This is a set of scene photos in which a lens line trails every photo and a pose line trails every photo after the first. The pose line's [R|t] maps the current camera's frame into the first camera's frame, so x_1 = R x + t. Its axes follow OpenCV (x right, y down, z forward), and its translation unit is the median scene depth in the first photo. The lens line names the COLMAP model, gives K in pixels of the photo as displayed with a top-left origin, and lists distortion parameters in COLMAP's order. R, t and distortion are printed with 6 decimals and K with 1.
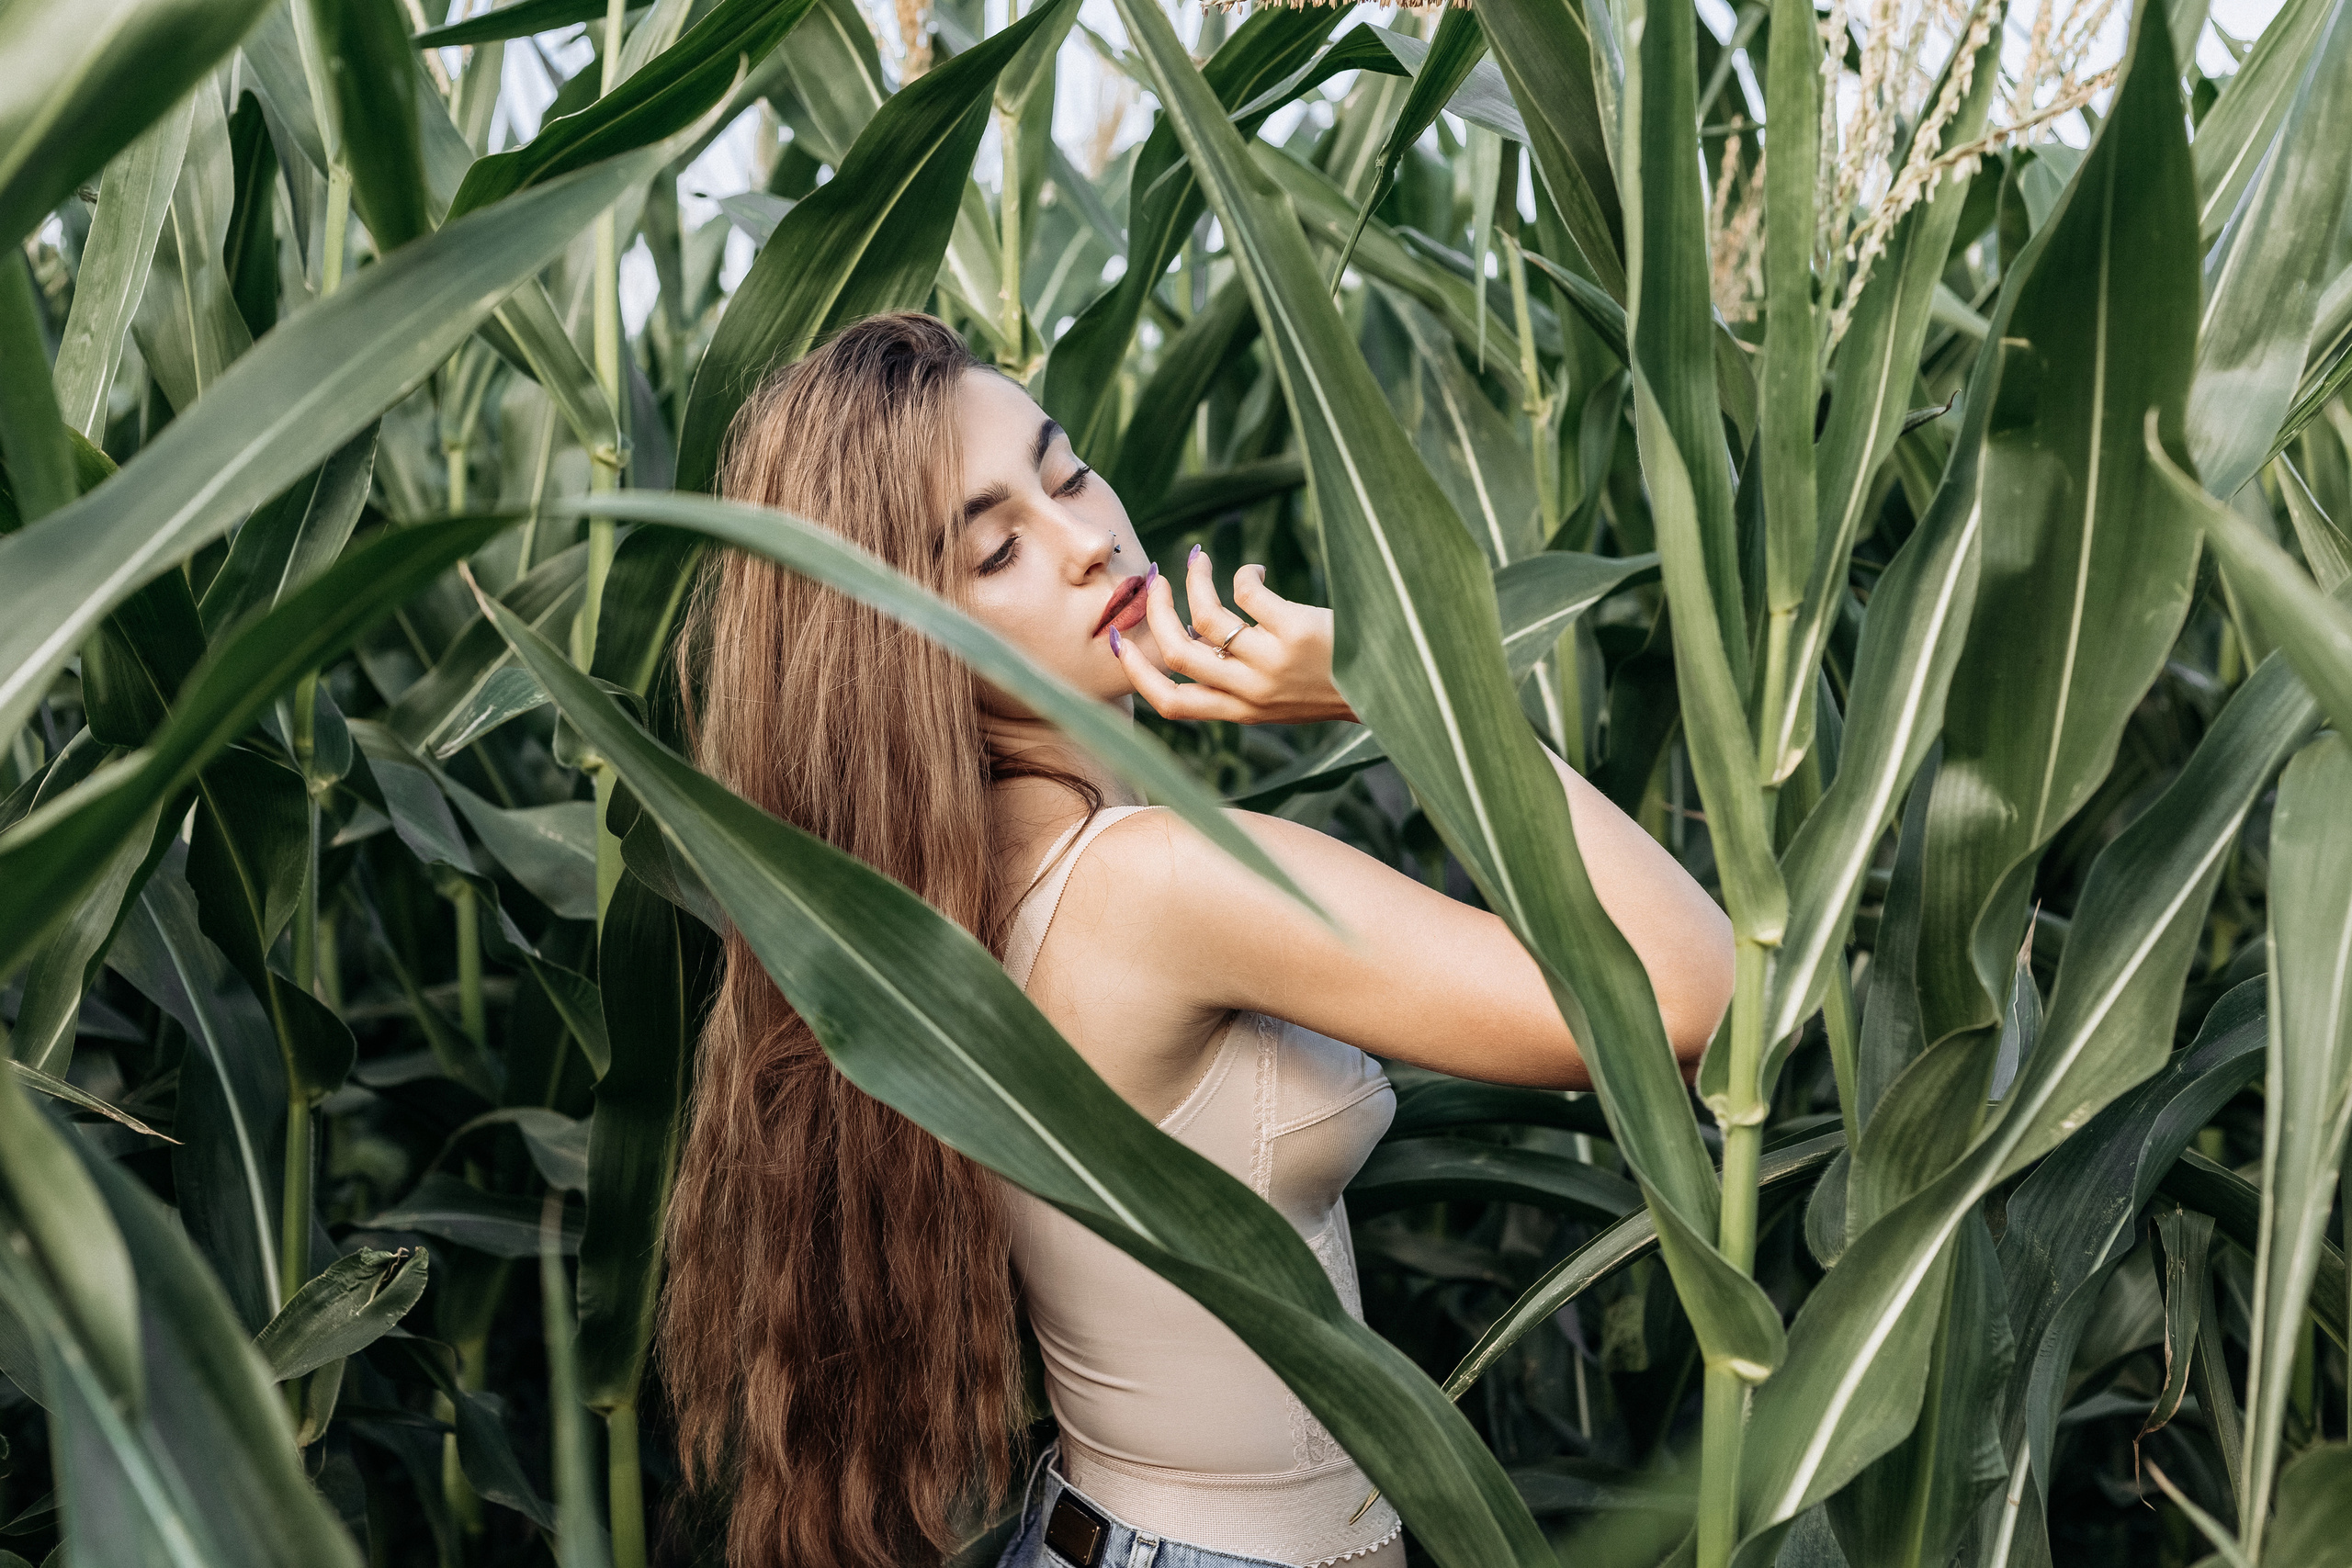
lens RADIAL K [[3329.0, 0, 1172.1], [0, 3329.0, 797.1], [0, 0, 1]] dist [-0.022851, 0.348212]
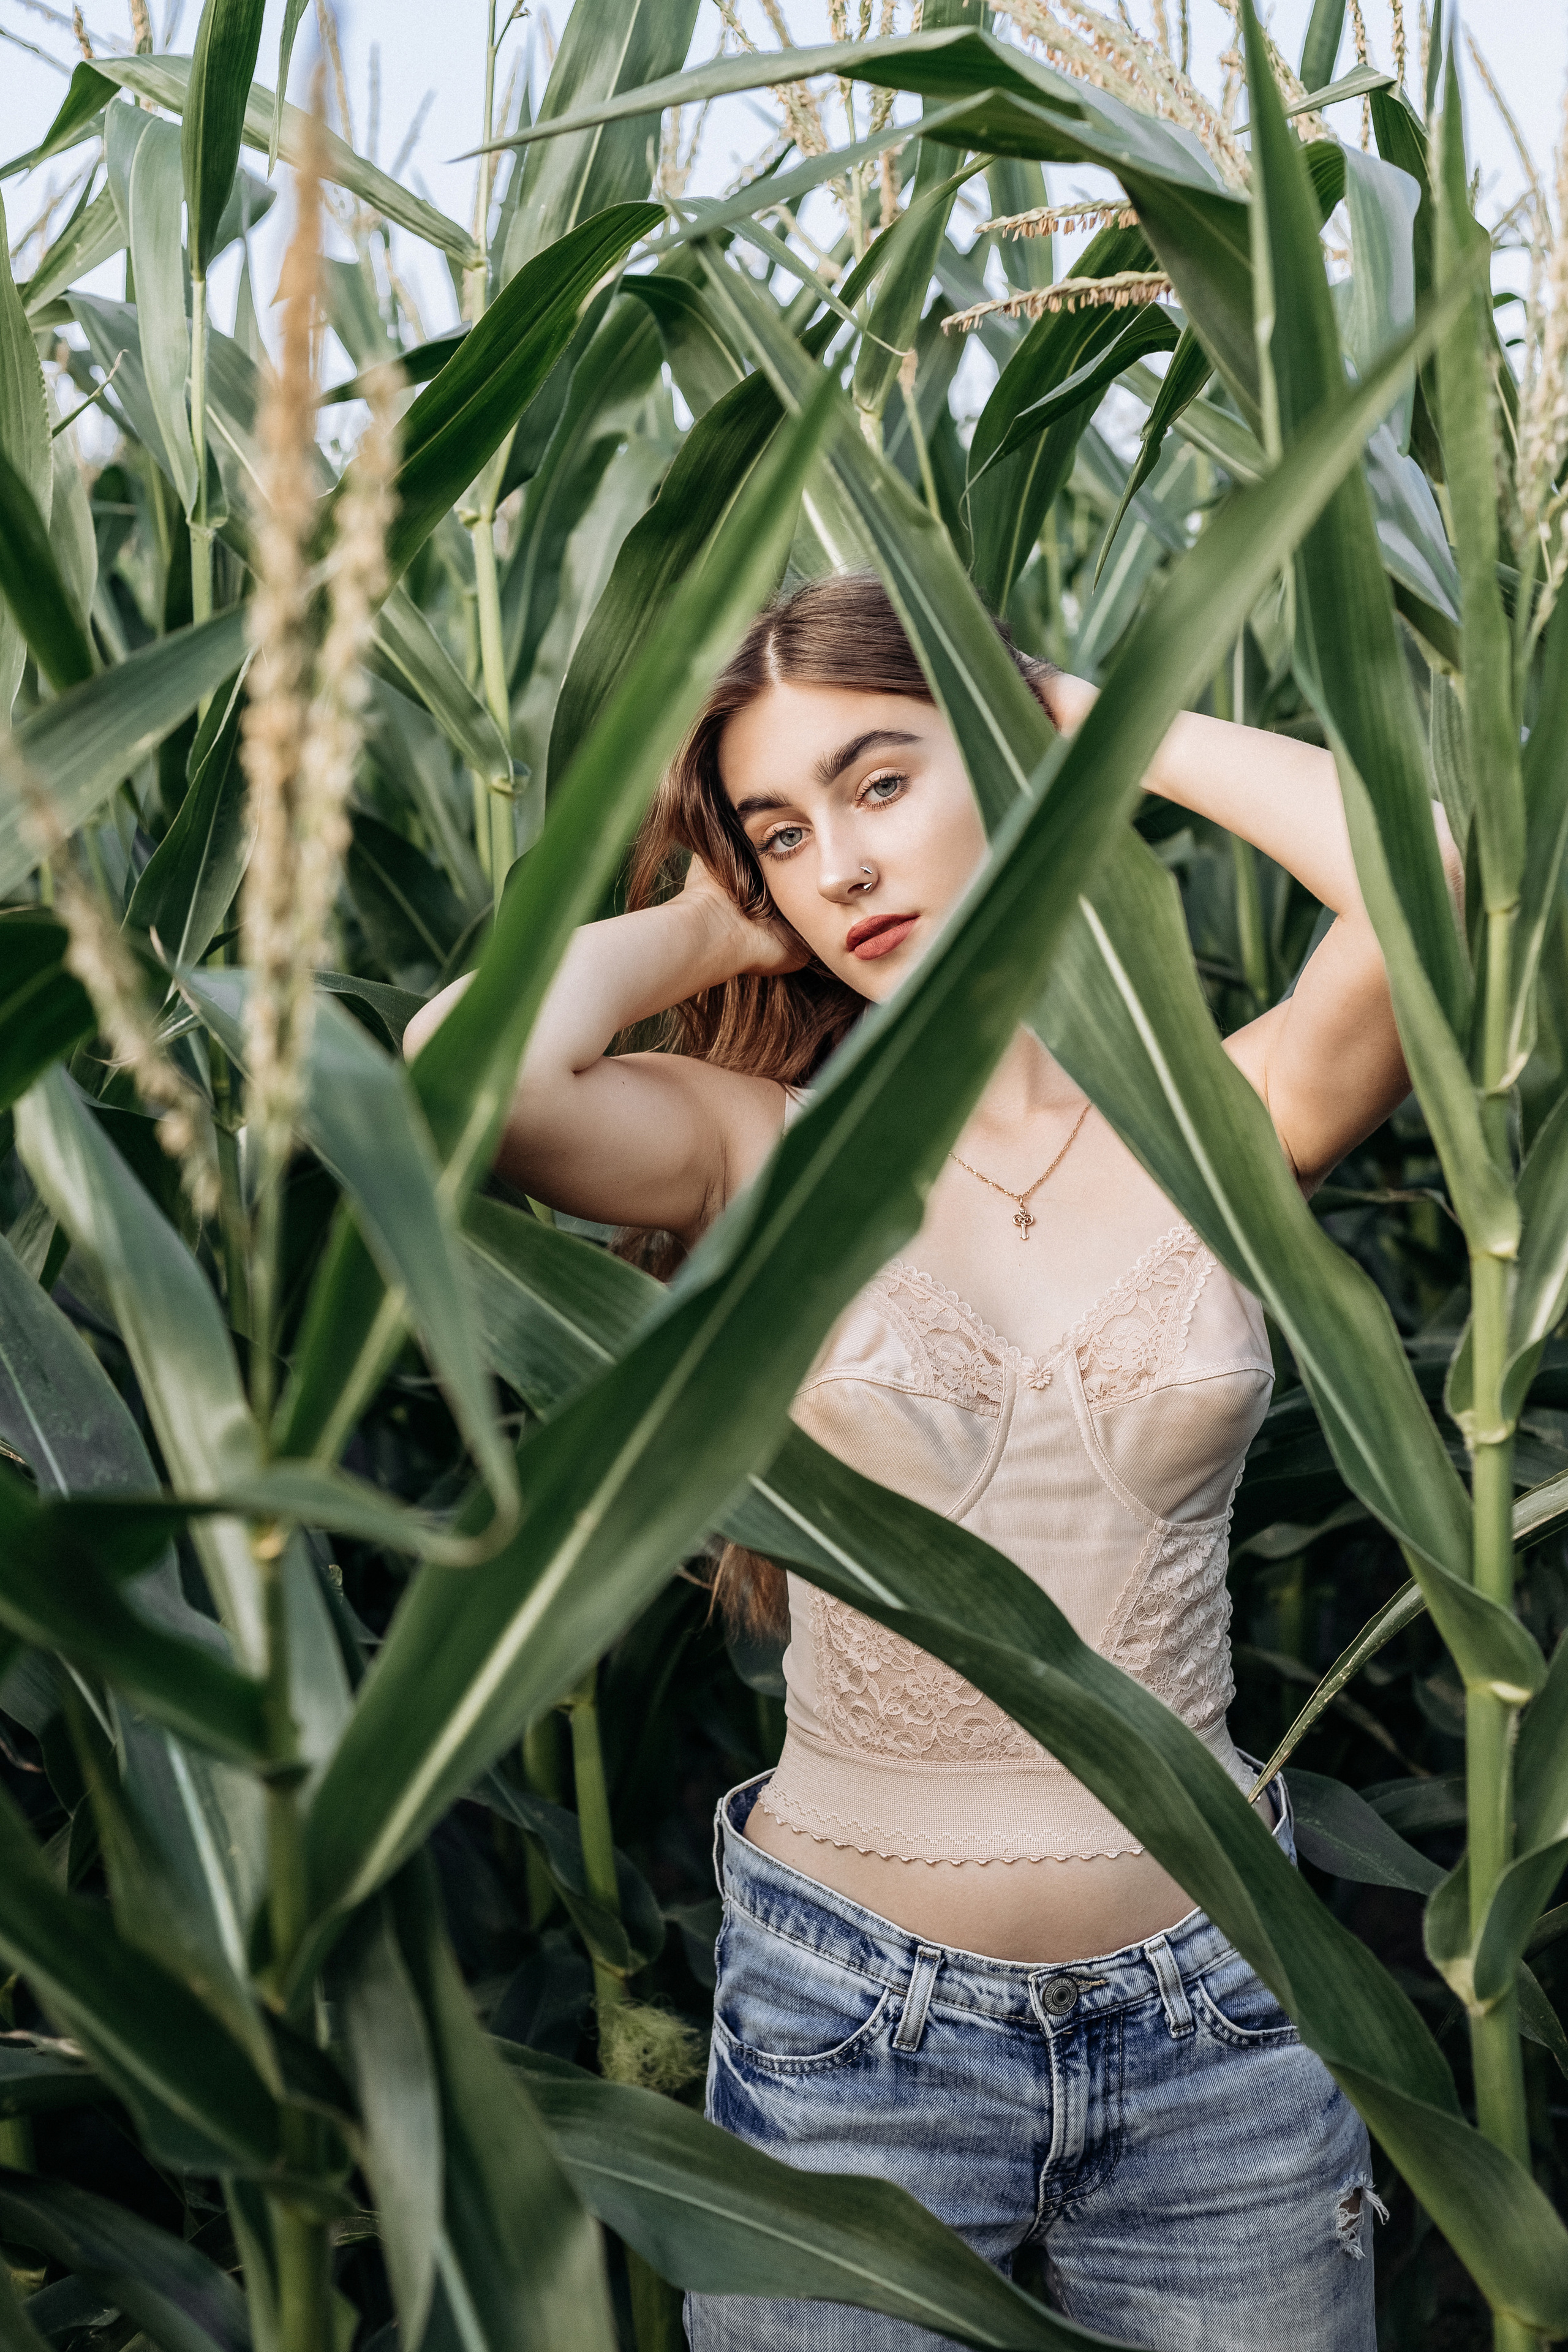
lens RADIAL K [[3329.3, 0, 794.2], [0, 3329.3, 1170.4], [0, 0, 1]] dist [-0.022851, 0.348212]
pose [[0.979010, -0.048117, -0.198051, 0.170969], [0.057533, 0.997457, 0.042067, -0.033460], [0.195523, -0.052578, 0.979289, 0.015912]]
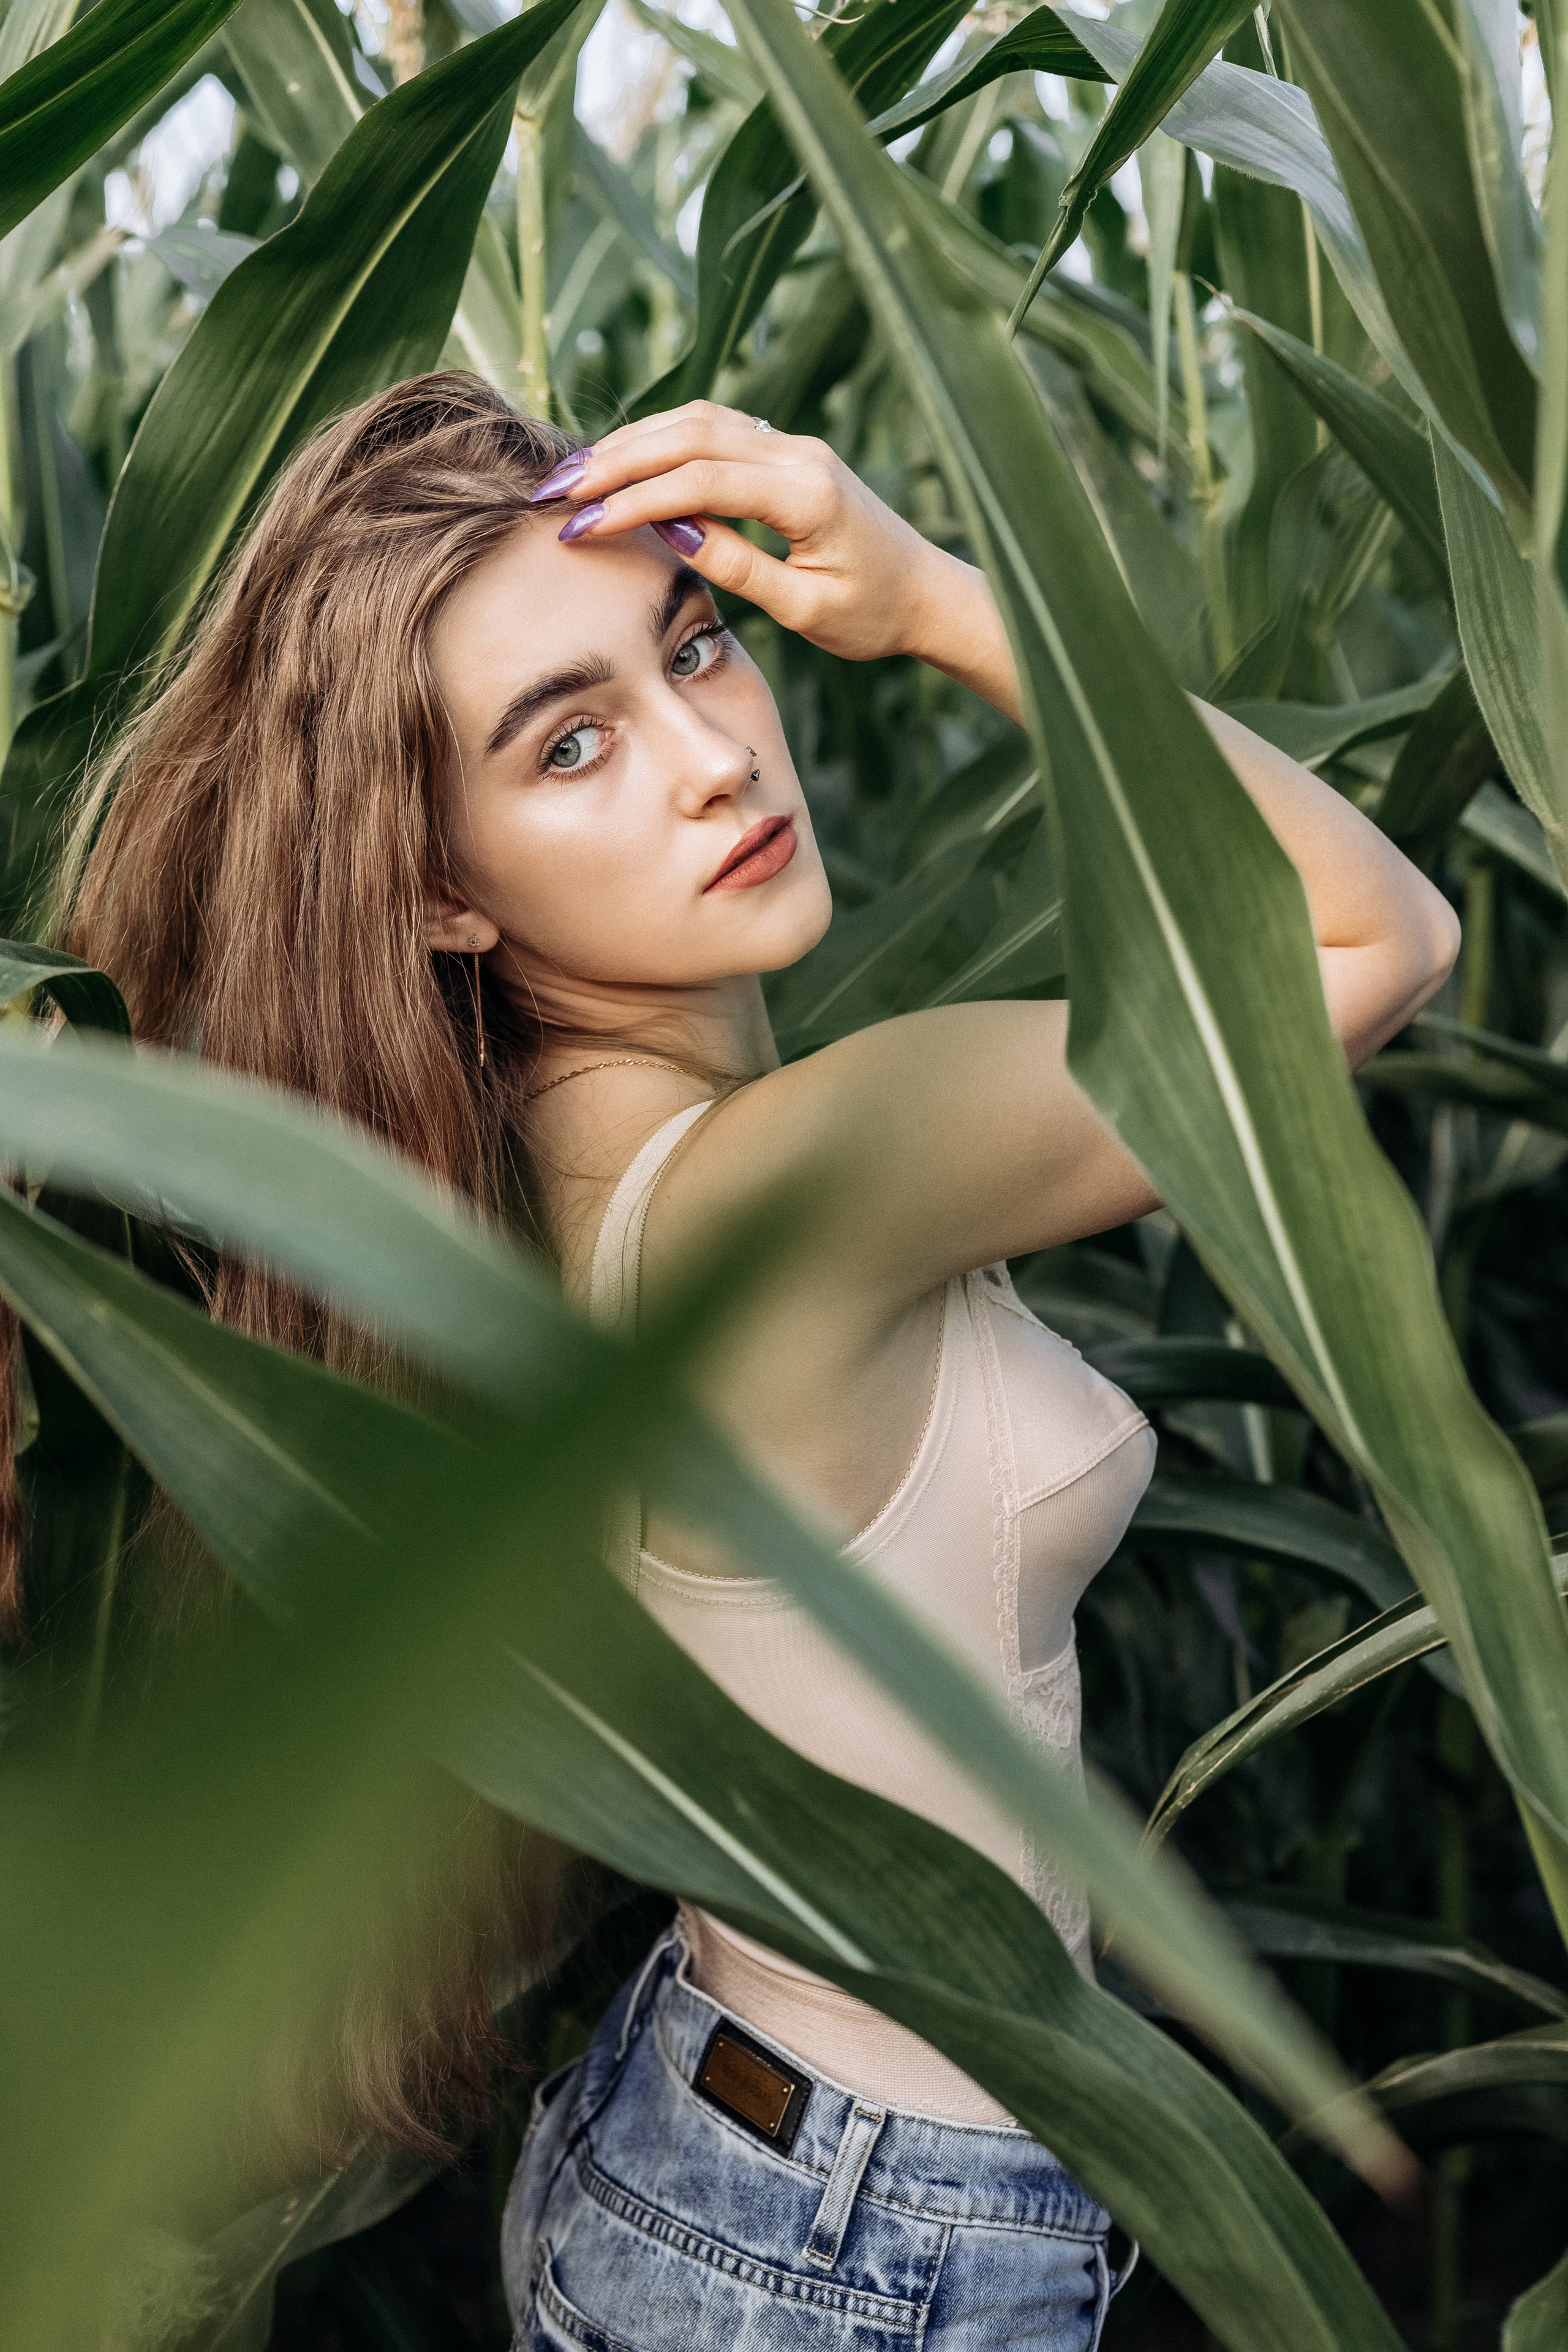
lens RADIAL K [[3338.0, 0, 784.0], [0, 3338.0, 1176.0], [0, 0, 1]] dist [0.033682, 0.008424]
pose [[0.999469, -0.015367, 0.028729, -0.026318], [0.011725, 0.992352, 0.122881, -0.093790], [-0.030398, -0.122479, 0.992005, 0.339857]]
